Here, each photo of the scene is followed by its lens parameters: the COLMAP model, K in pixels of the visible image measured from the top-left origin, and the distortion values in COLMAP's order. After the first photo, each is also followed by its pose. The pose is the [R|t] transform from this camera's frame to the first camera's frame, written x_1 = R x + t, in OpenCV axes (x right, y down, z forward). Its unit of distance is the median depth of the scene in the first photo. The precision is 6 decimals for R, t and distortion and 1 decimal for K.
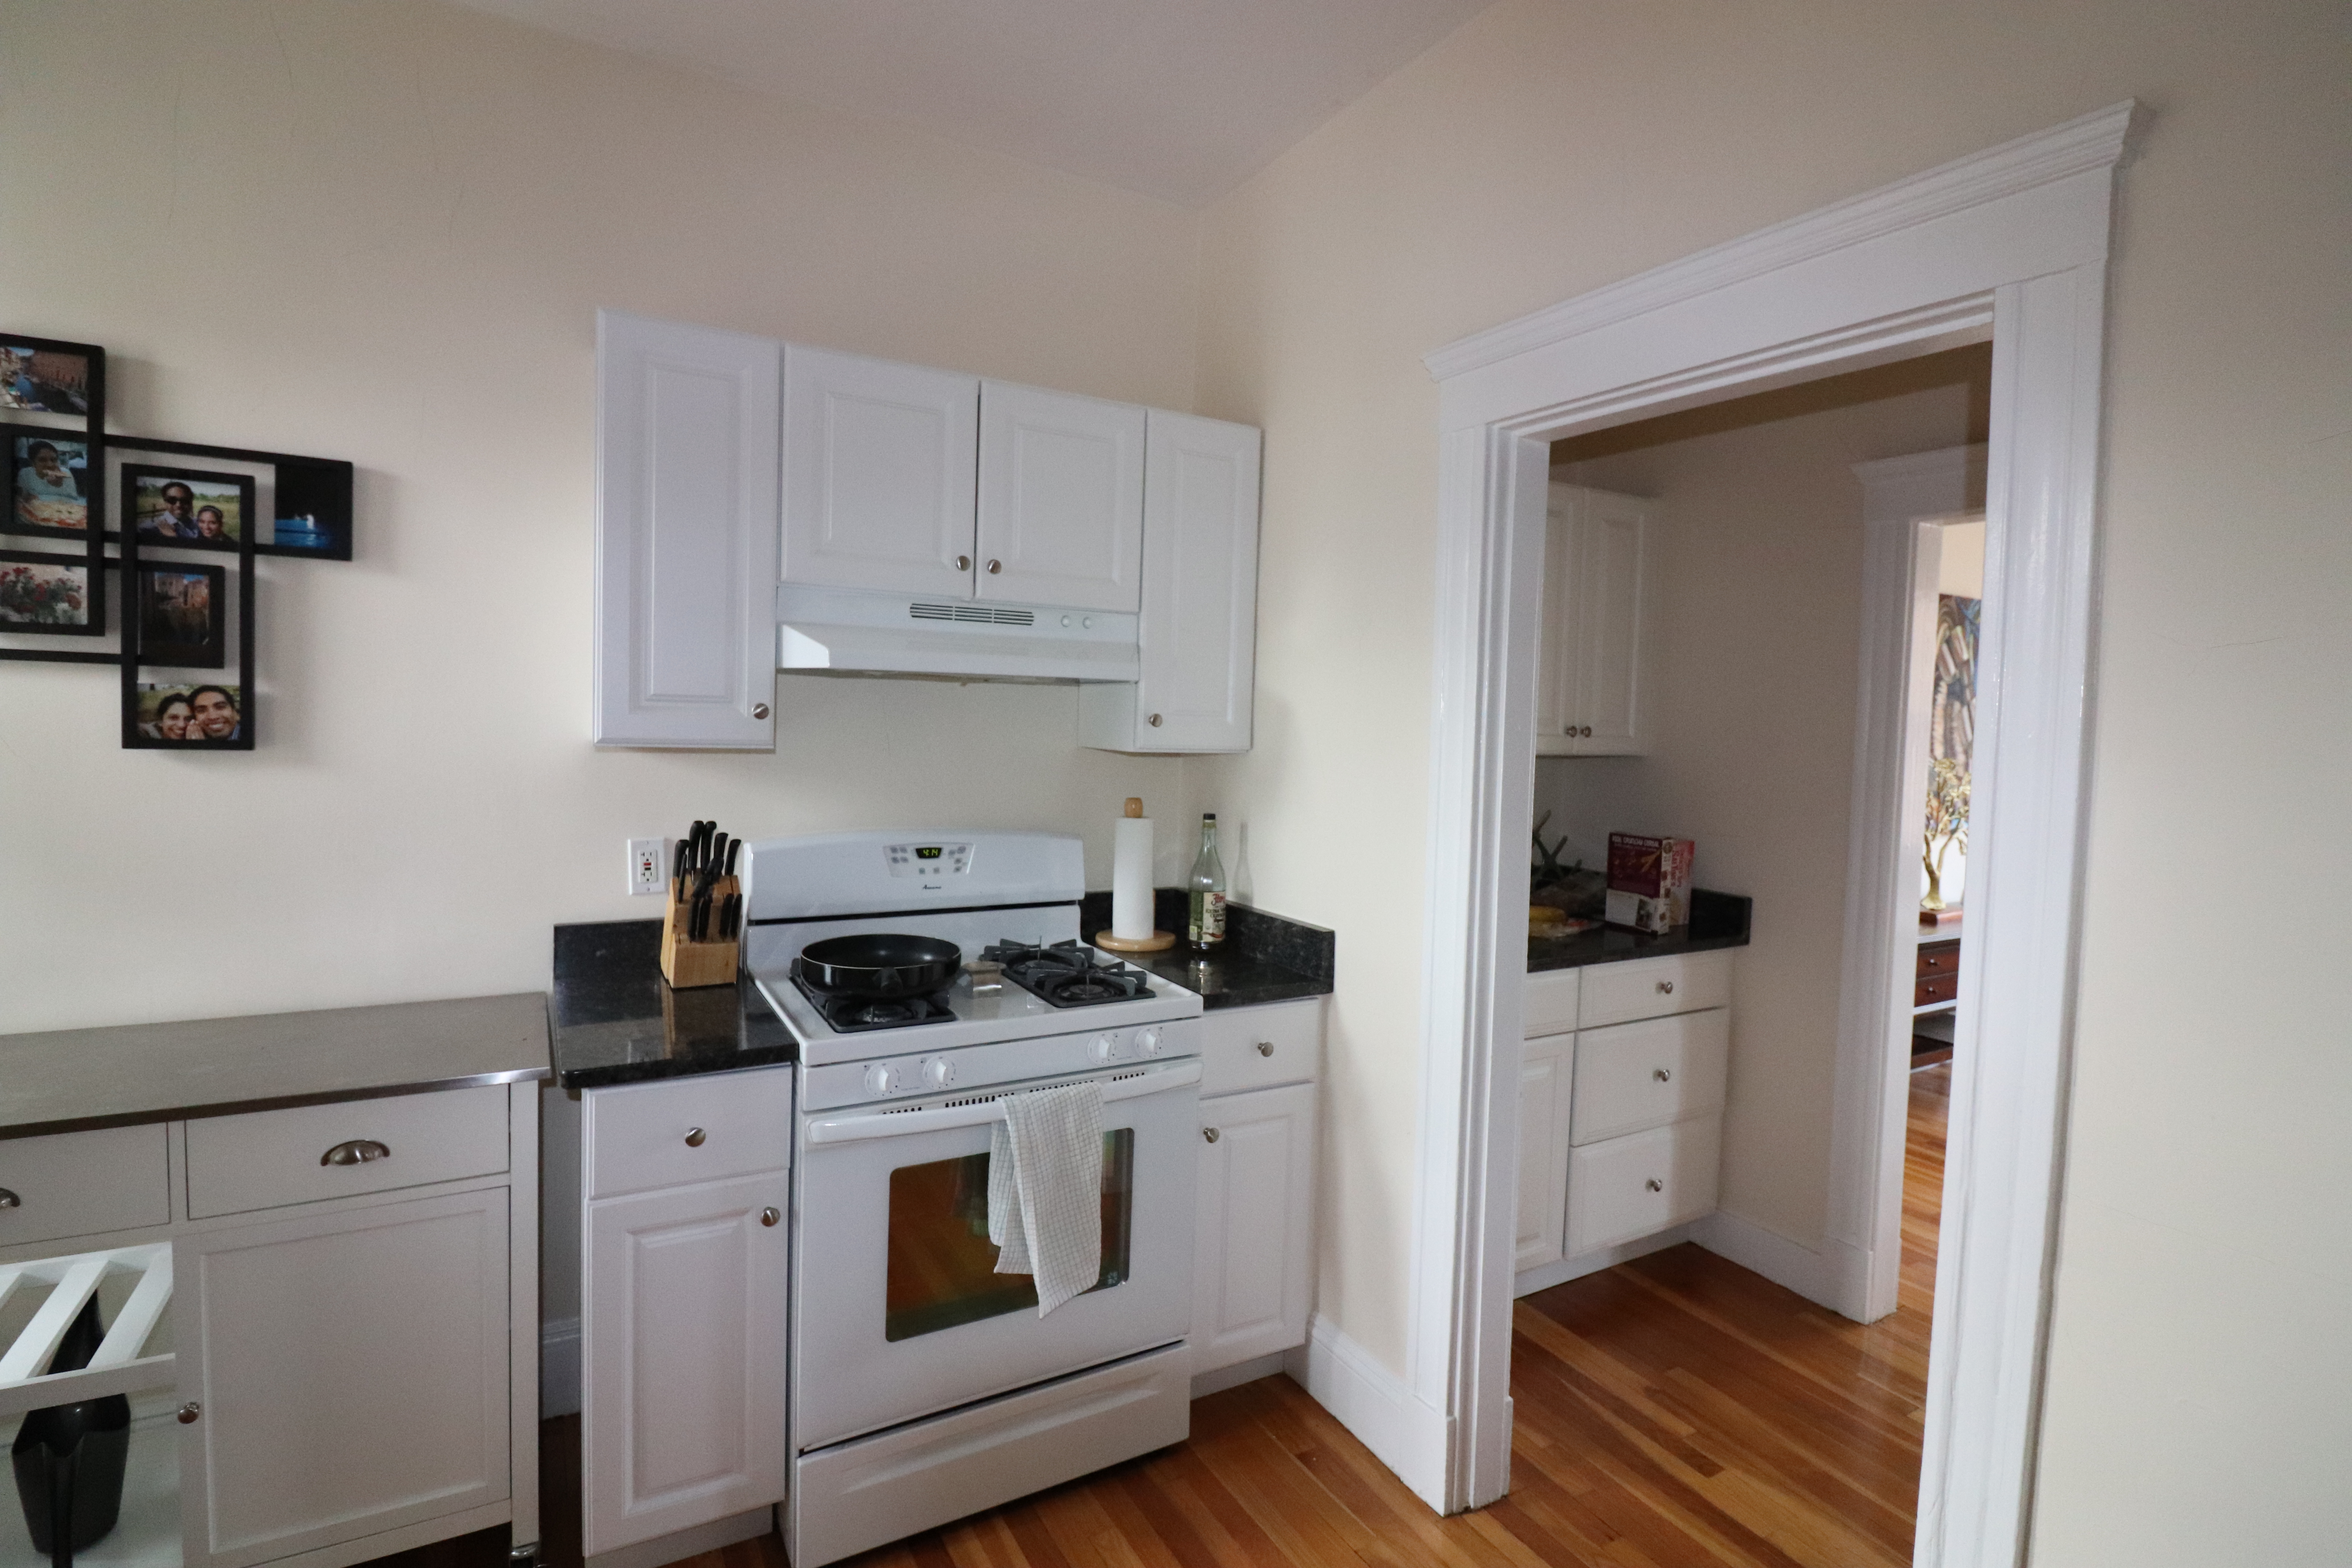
lens RADIAL K [[1102.9, 0, 1165.0], [0, 1102.9, 764.9], [0, 0, 1]] dist [0.000000, -0.013763]
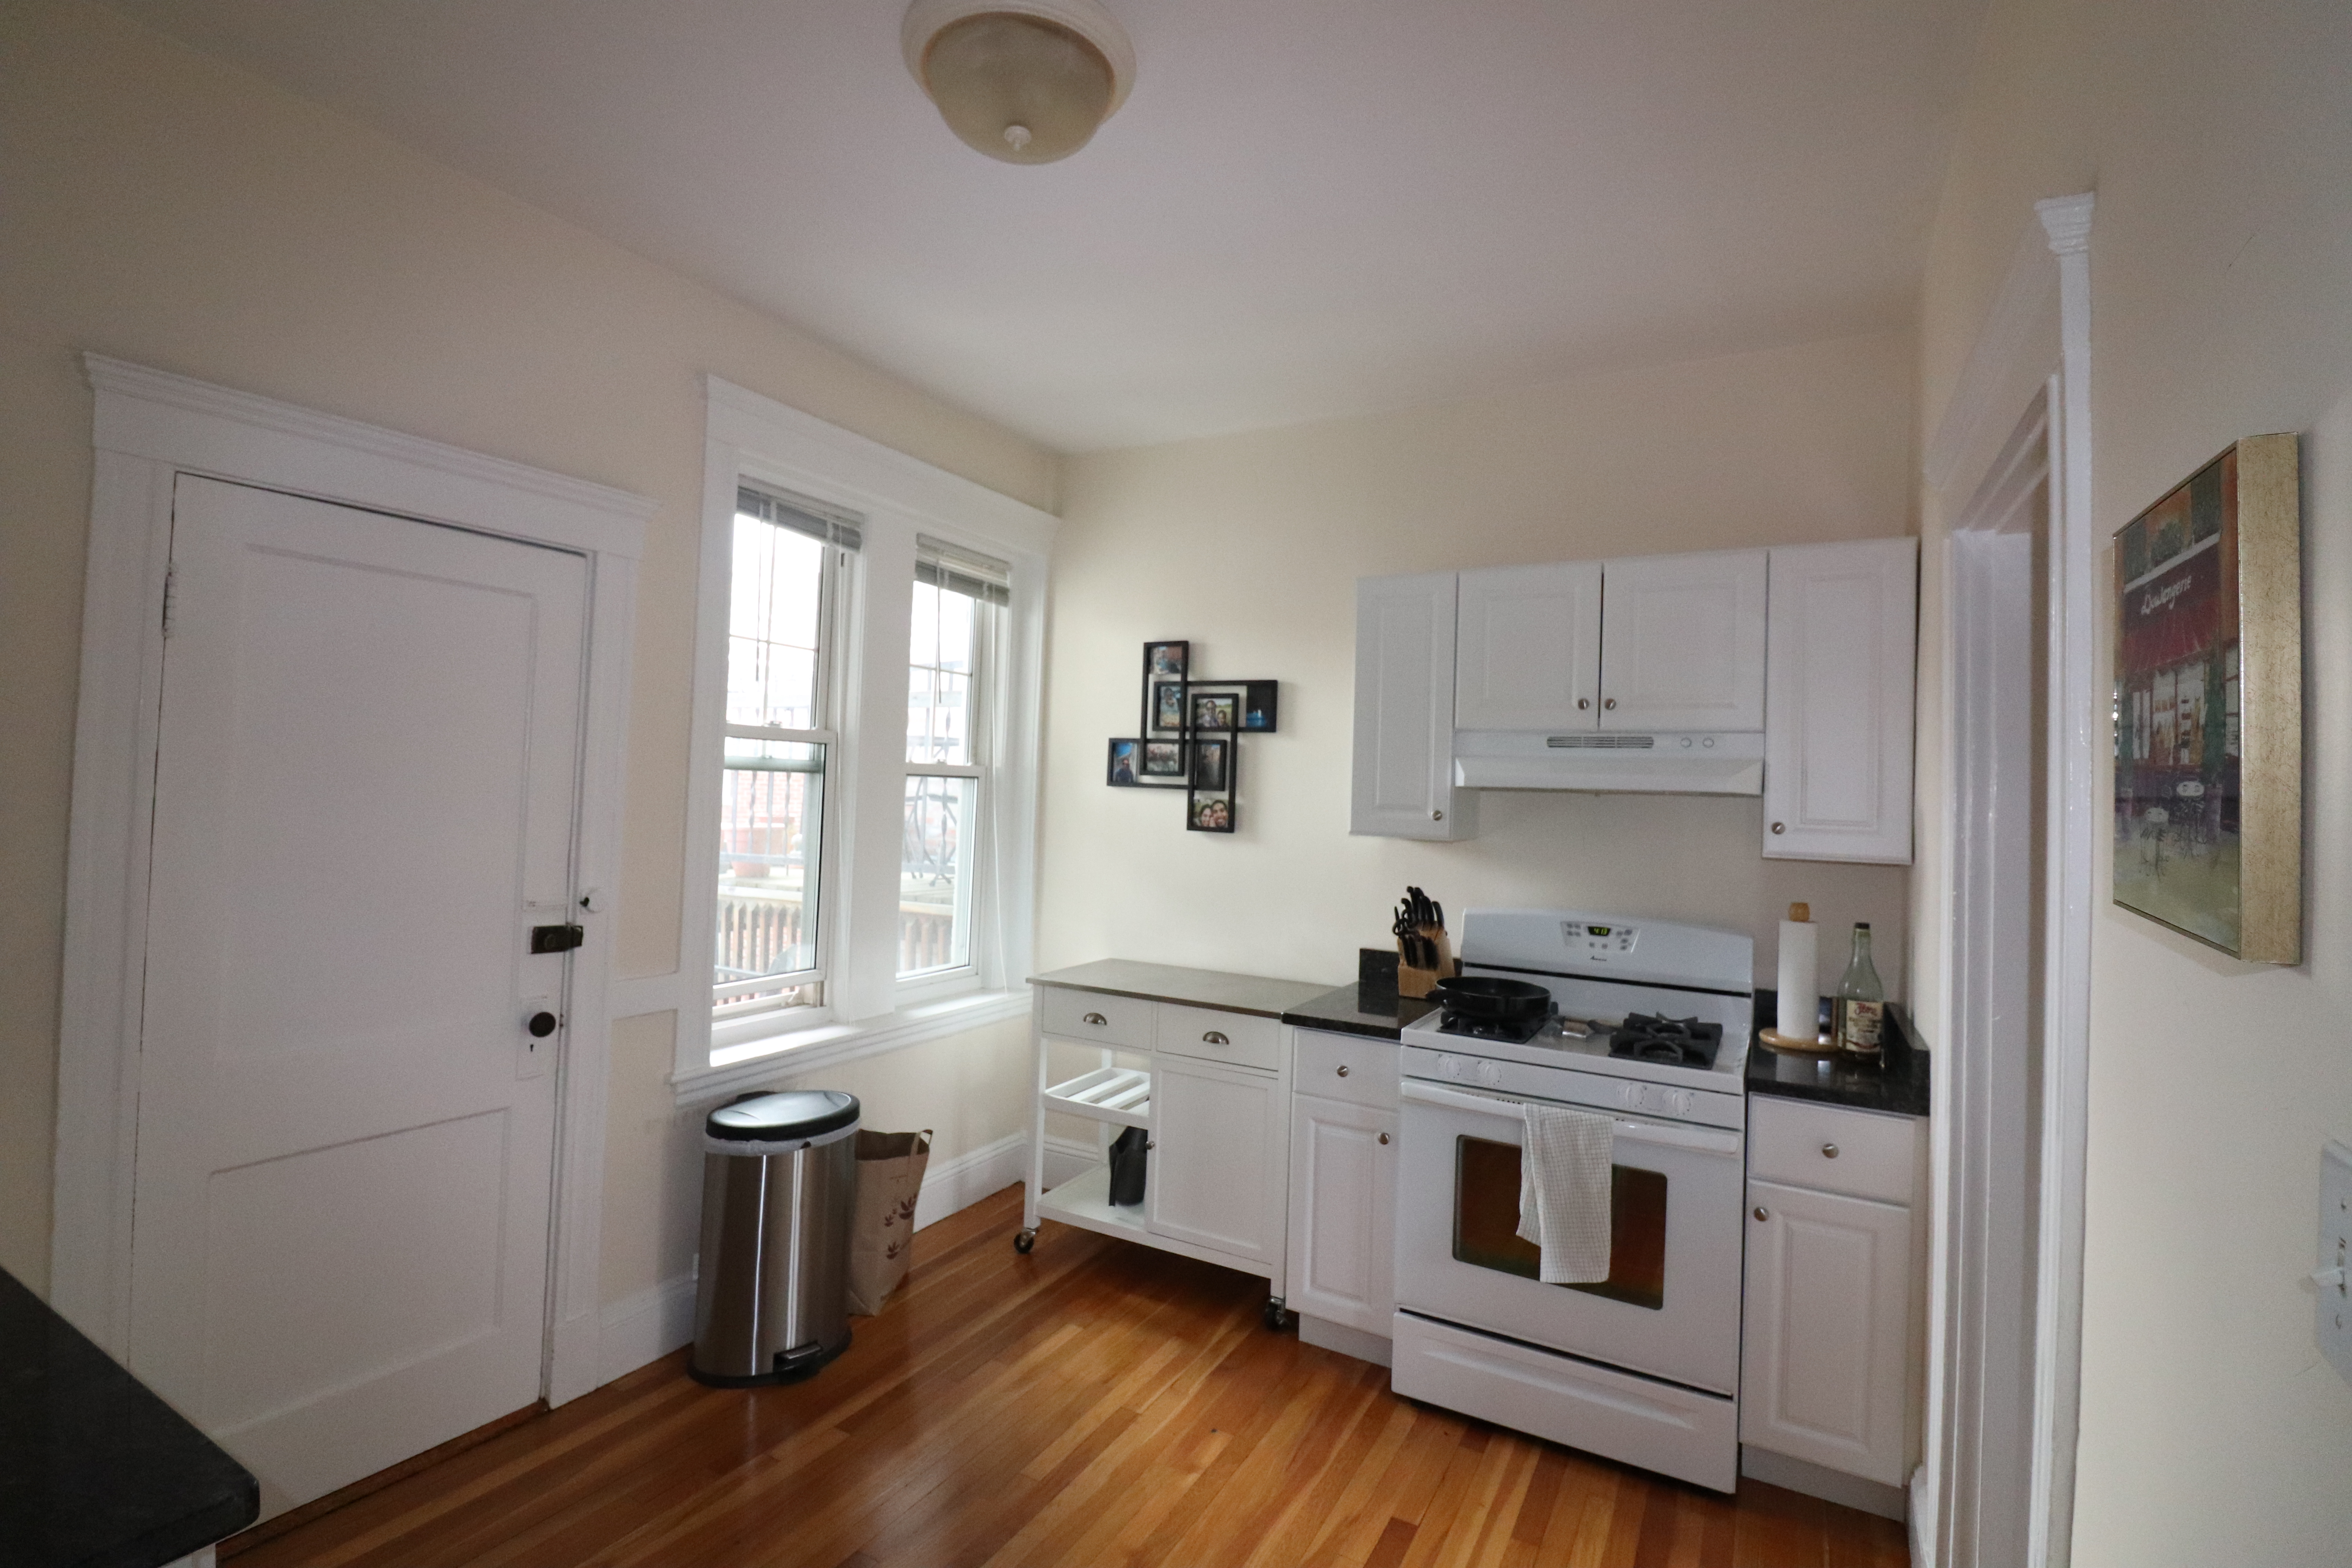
lens RADIAL K [[1075.7, 0, 1170.3], [0, 1075.7, 767.4], [0, 0, 1]] dist [-0.003289, -0.012611]
pose [[0.510245, -0.031791, -0.859441, 0.755025], [-0.059550, 0.995612, -0.072182, 0.014843], [0.857965, 0.088011, 0.506113, -0.067071]]
